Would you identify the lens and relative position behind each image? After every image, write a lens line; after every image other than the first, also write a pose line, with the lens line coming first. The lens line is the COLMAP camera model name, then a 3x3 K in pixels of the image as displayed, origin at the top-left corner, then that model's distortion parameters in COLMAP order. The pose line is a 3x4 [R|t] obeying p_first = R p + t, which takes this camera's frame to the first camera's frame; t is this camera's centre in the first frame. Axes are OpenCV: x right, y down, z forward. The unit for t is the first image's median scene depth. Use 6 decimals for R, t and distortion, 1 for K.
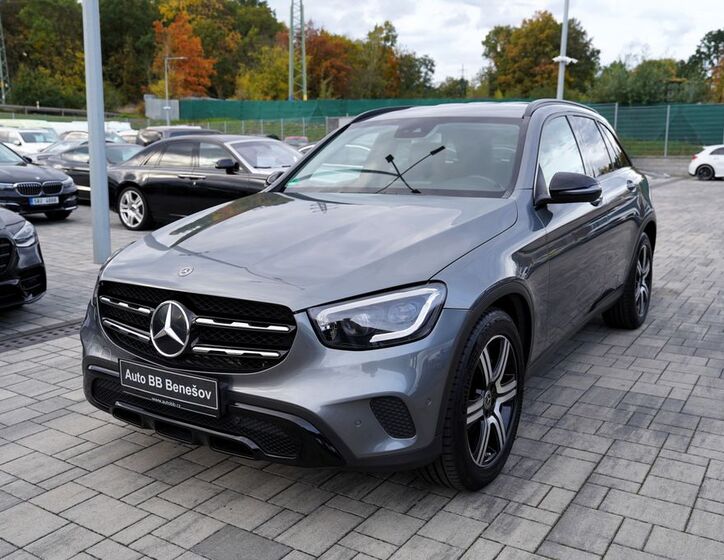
lens RADIAL K [[689.3, 0, 365.4], [0, 689.3, 278.5], [0, 0, 1]] dist [-0.008890, 0.005744]
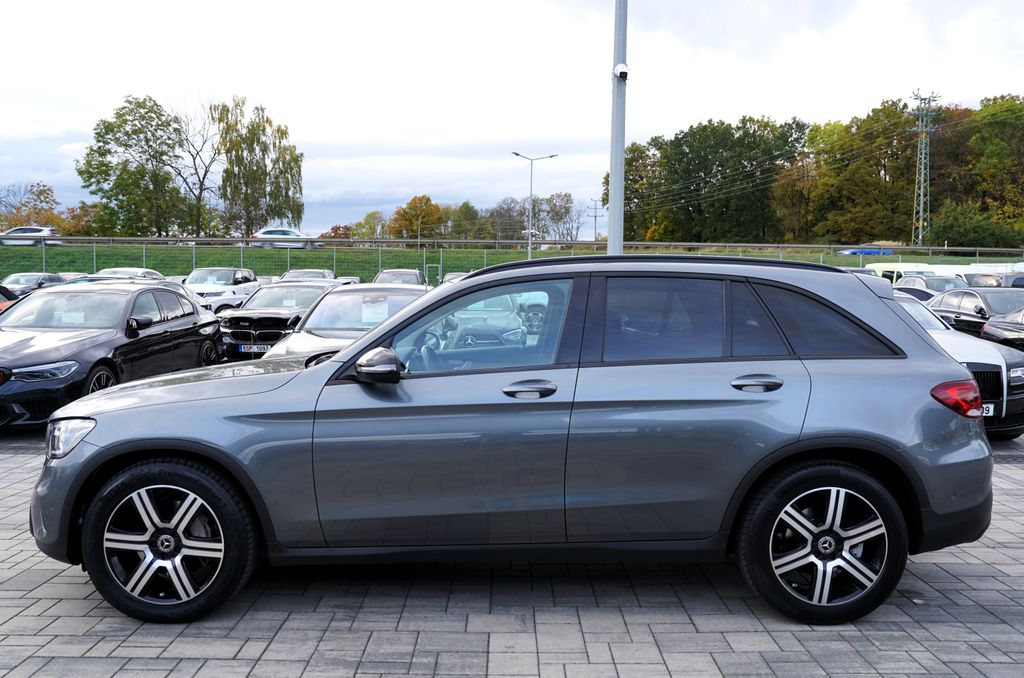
lens RADIAL K [[817.9, 0, 518.4], [0, 817.9, 336.0], [0, 0, 1]] dist [-0.087367, 0.102710]
pose [[0.554919, 0.058389, -0.829853, 1.543251], [-0.168414, 0.984764, -0.043329, -0.187692], [0.814679, 0.163802, 0.556298, 0.704679]]
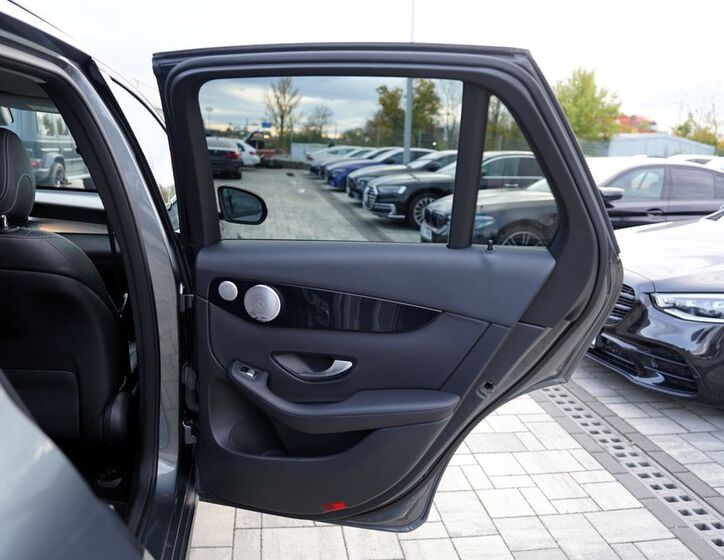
lens RADIAL K [[577.8, 0, 362.3], [0, 577.8, 268.8], [0, 0, 1]] dist [-0.105348, 0.079036]
pose [[-0.738602, 0.098519, -0.666904, 0.236710], [-0.180881, 0.924027, 0.336831, -0.457059], [0.649422, 0.369415, -0.664669, 2.335695]]
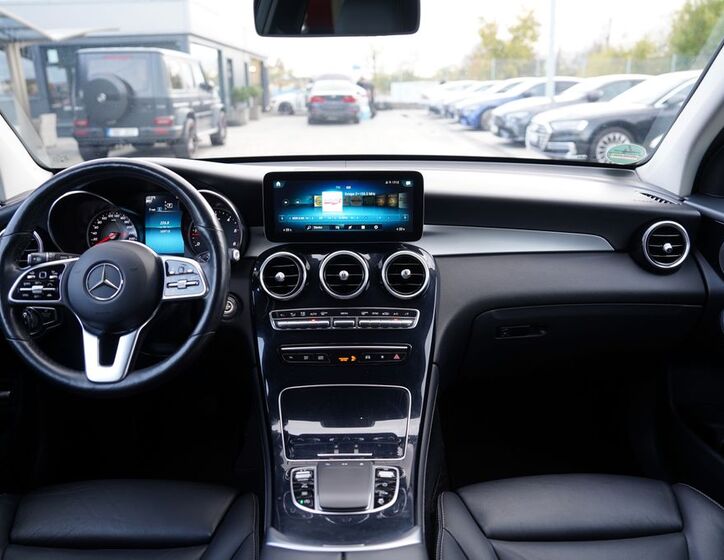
lens RADIAL K [[577.8, 0, 362.3], [0, 577.8, 268.8], [0, 0, 1]] dist [-0.105348, 0.079036]
pose [[-0.831277, 0.186120, -0.523772, 0.292481], [-0.083832, 0.889522, 0.449136, -0.314142], [0.549500, 0.417265, -0.723836, 1.744556]]
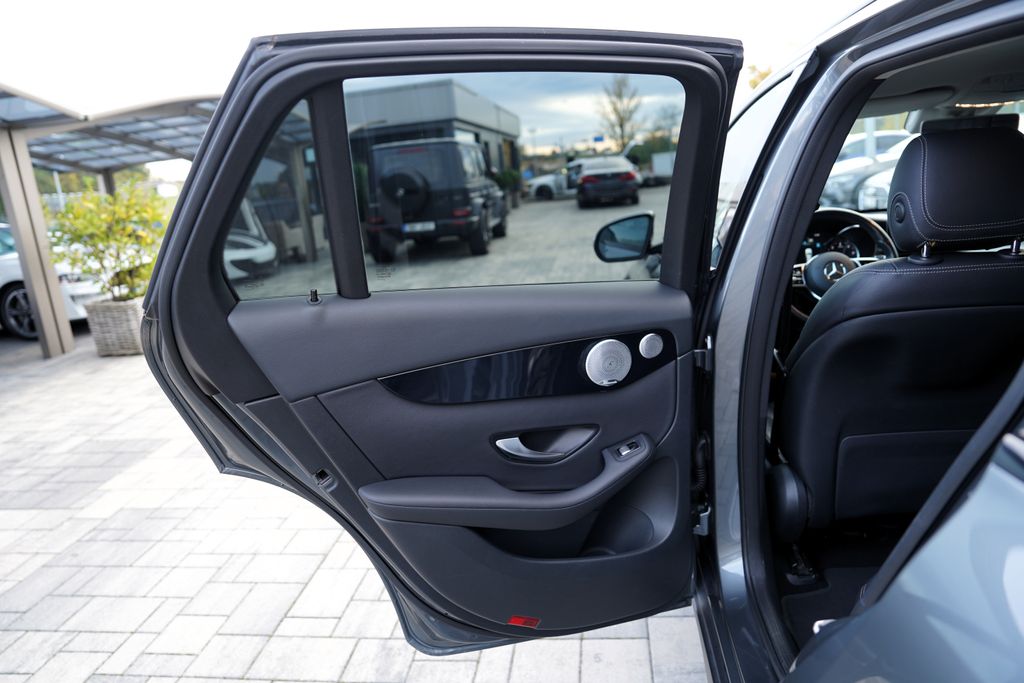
lens RADIAL K [[703.0, 0, 512.0], [0, 703.0, 341.5], [0, 0, 1]] dist [-0.103405, 0.070044]
pose [[-0.890986, 0.197549, -0.408802, 0.863476], [0.020369, 0.916867, 0.398672, -0.383018], [0.453574, 0.346884, -0.820939, 1.908603]]
